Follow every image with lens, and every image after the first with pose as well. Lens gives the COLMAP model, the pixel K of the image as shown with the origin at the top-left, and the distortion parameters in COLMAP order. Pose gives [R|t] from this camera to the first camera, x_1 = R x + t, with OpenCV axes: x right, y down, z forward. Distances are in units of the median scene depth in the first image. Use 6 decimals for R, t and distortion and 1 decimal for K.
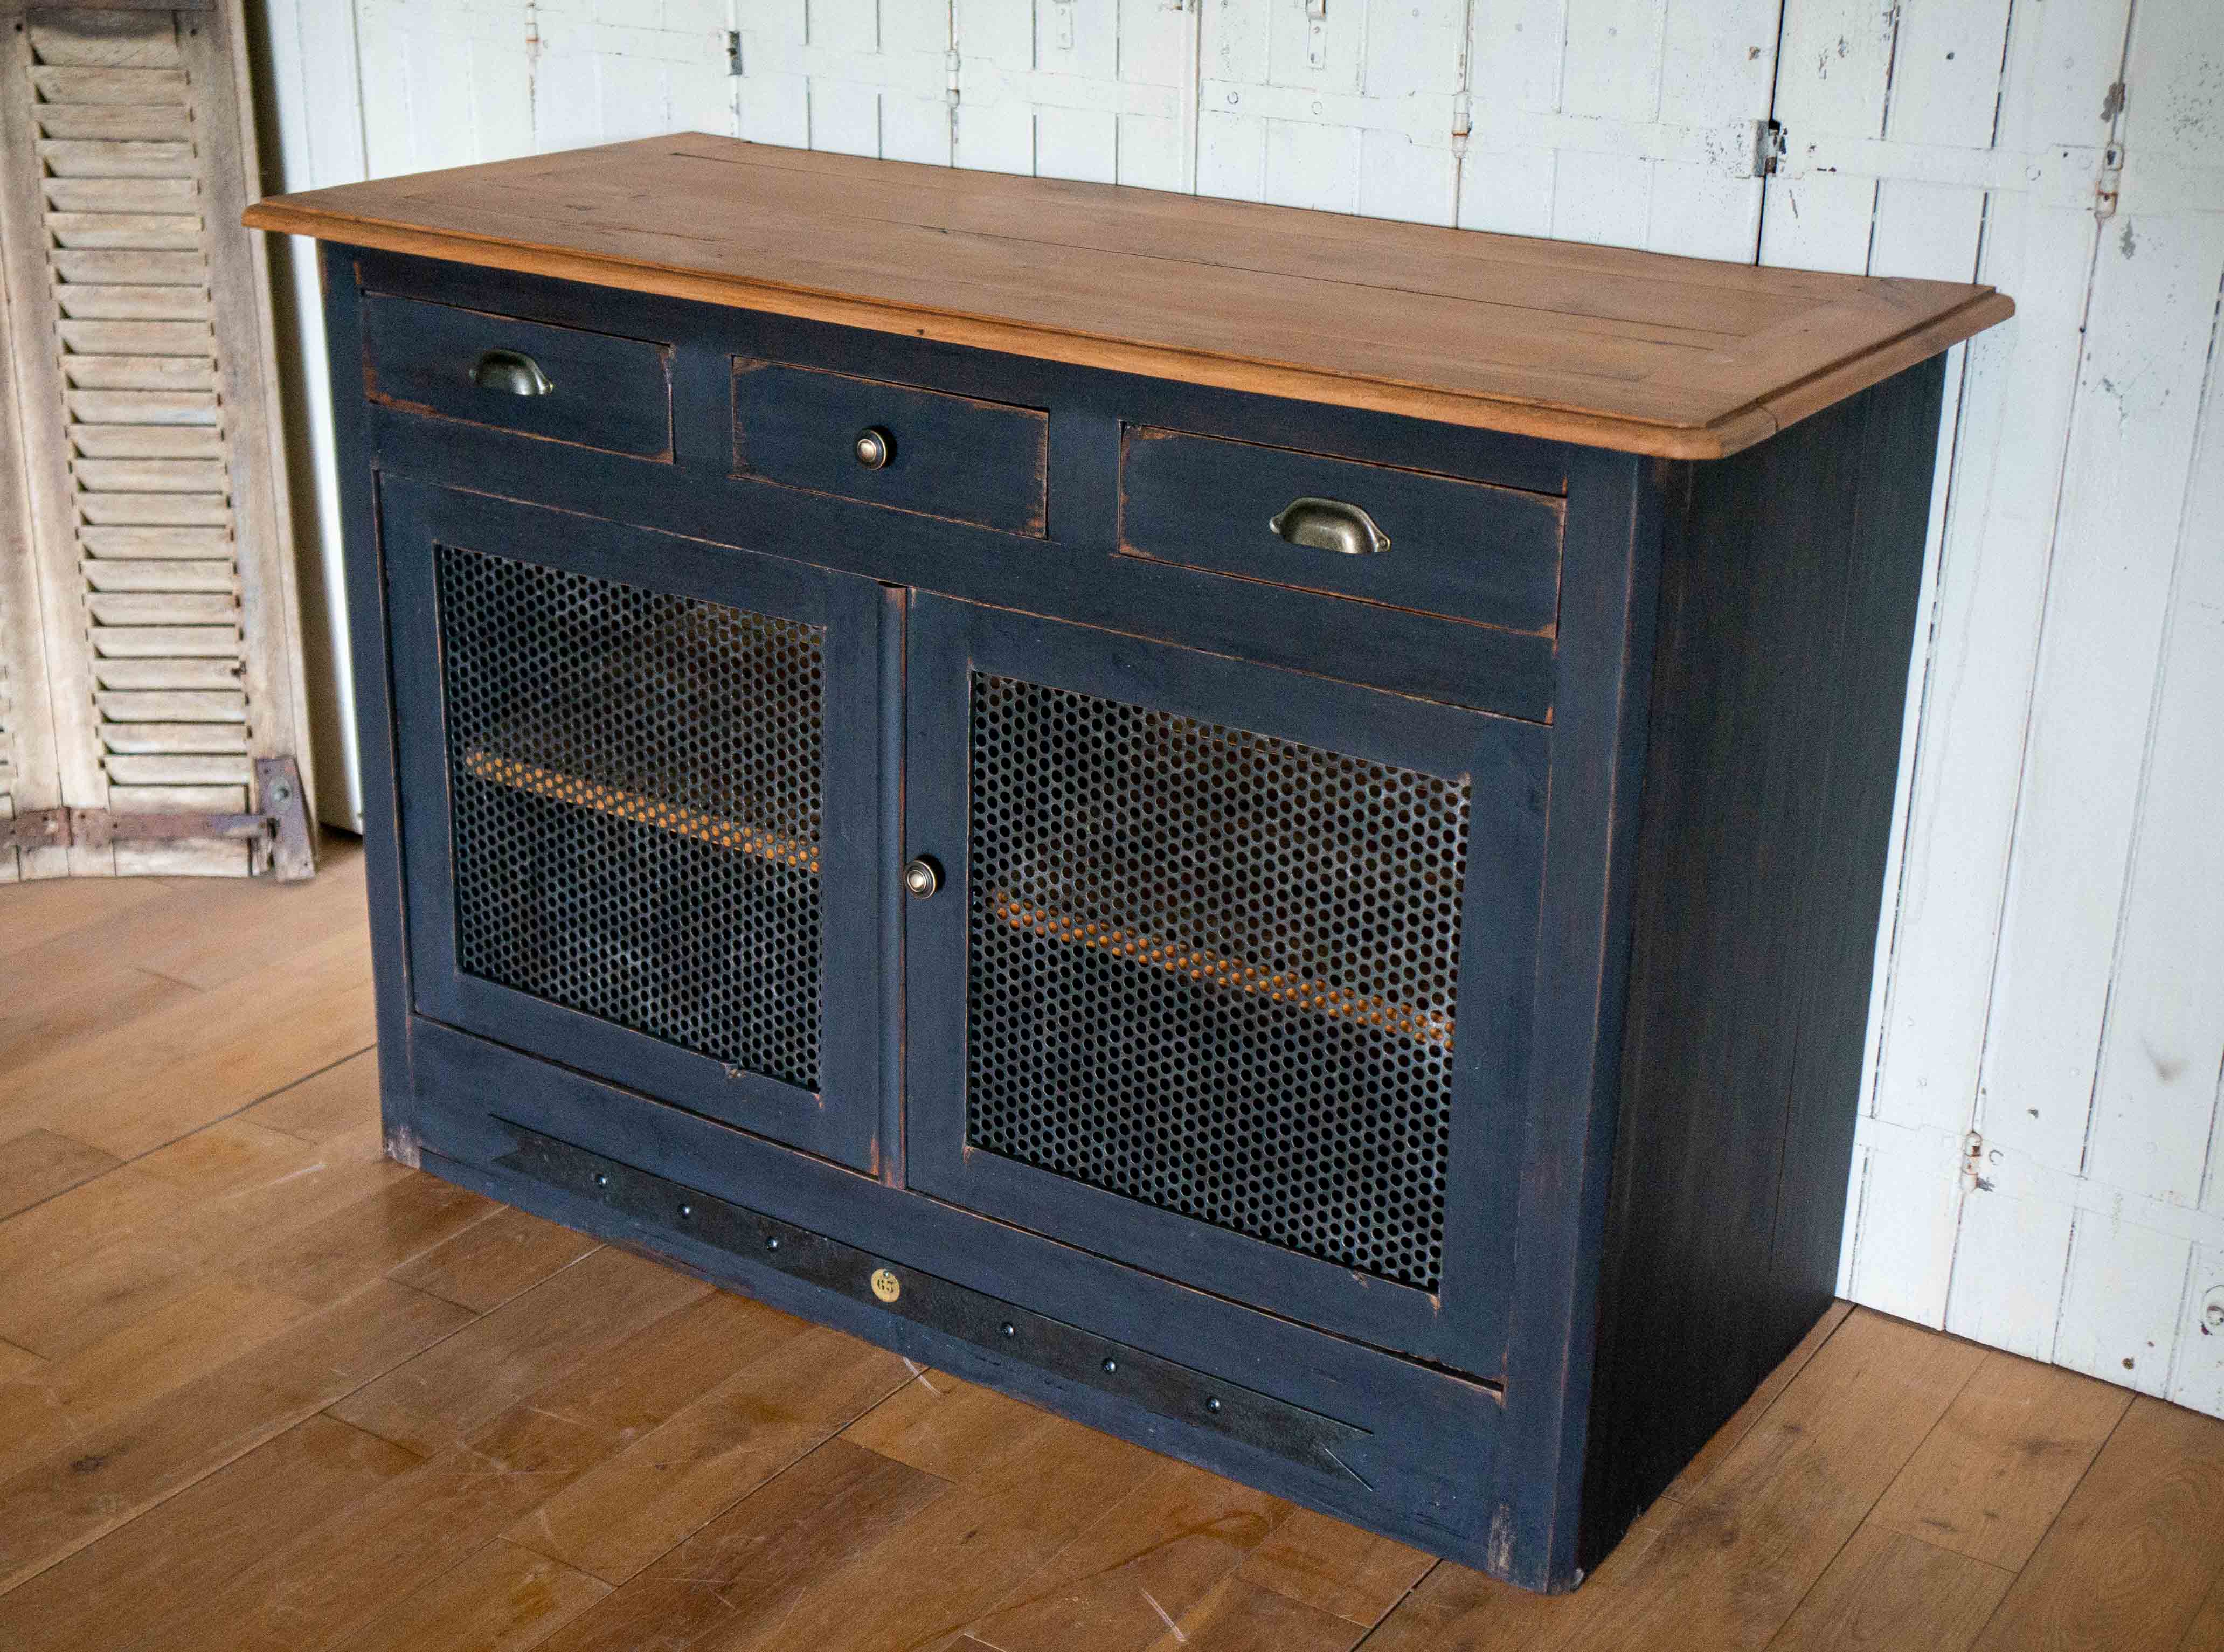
lens RADIAL K [[2978.7, 0, 1083.1], [0, 2978.7, 887.1], [0, 0, 1]] dist [0.035339, 0.000000]
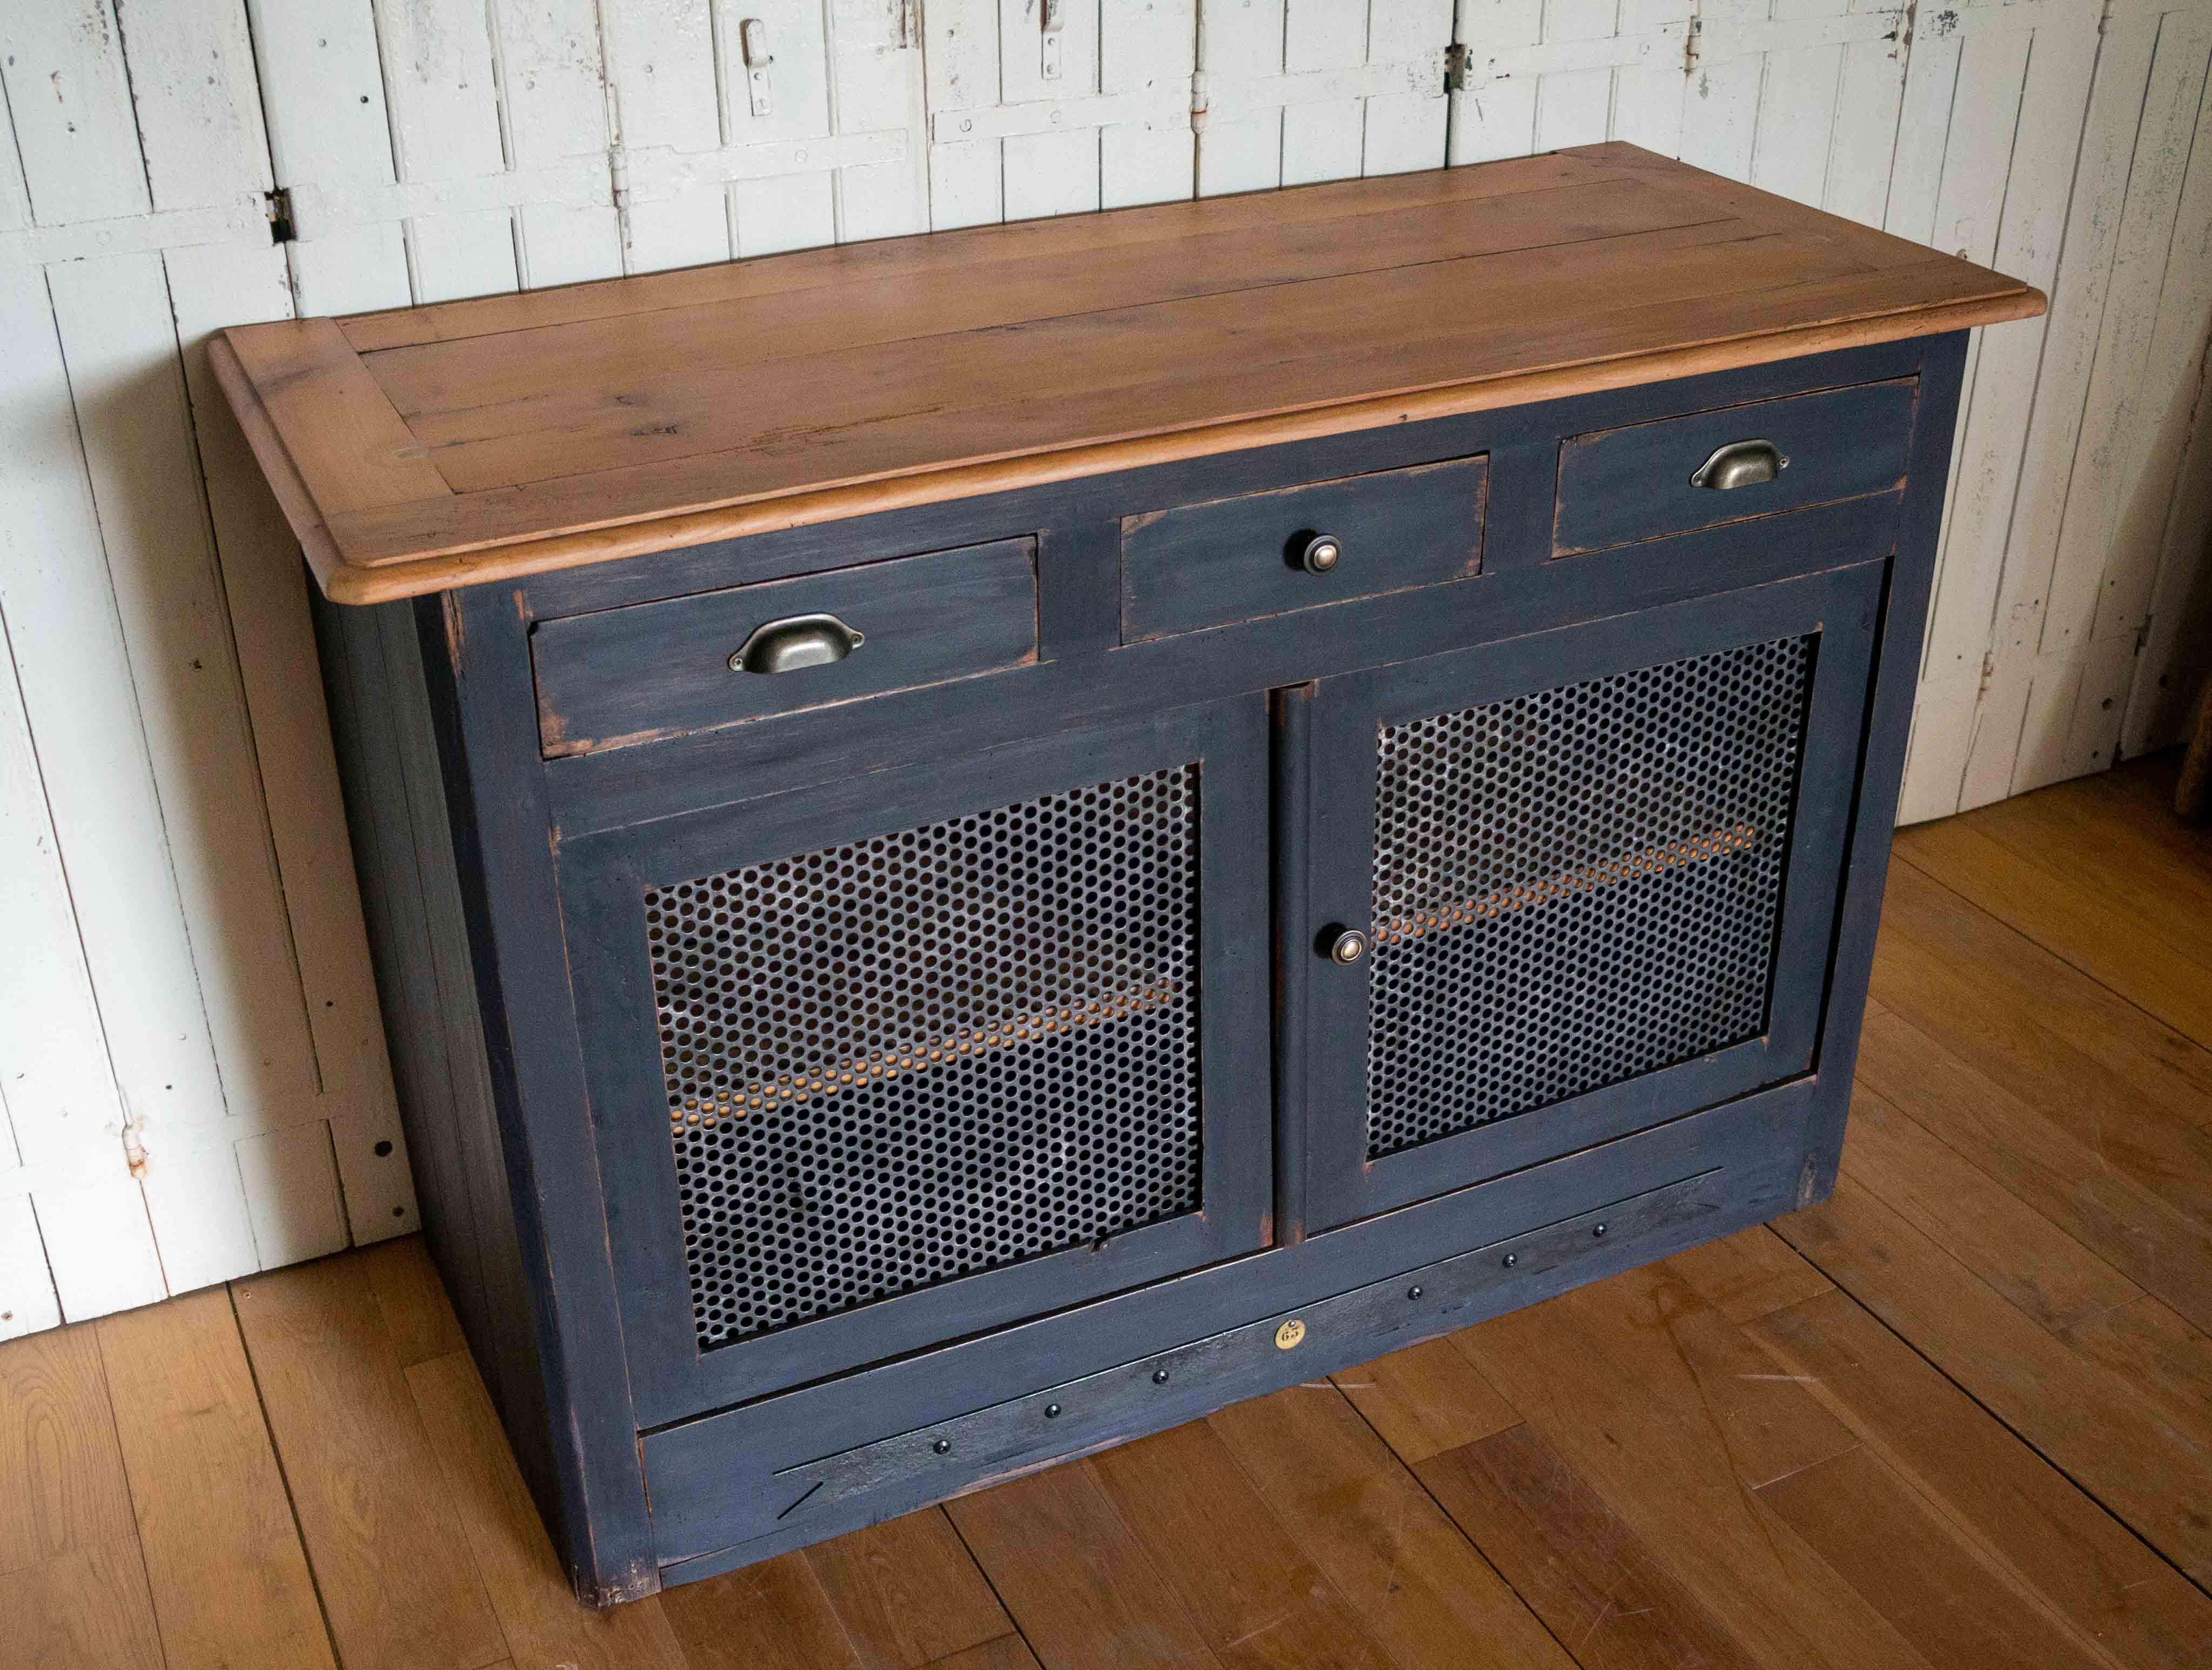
lens RADIAL K [[2443.5, 0, 1063.5], [0, 2443.5, 880.0], [0, 0, 1]] dist [-0.066104, 0.000000]
pose [[0.513041, -0.441995, 0.735819, -0.693683], [0.343344, 0.891340, 0.296021, -0.297054], [-0.786705, 0.100768, 0.609050, 0.570649]]
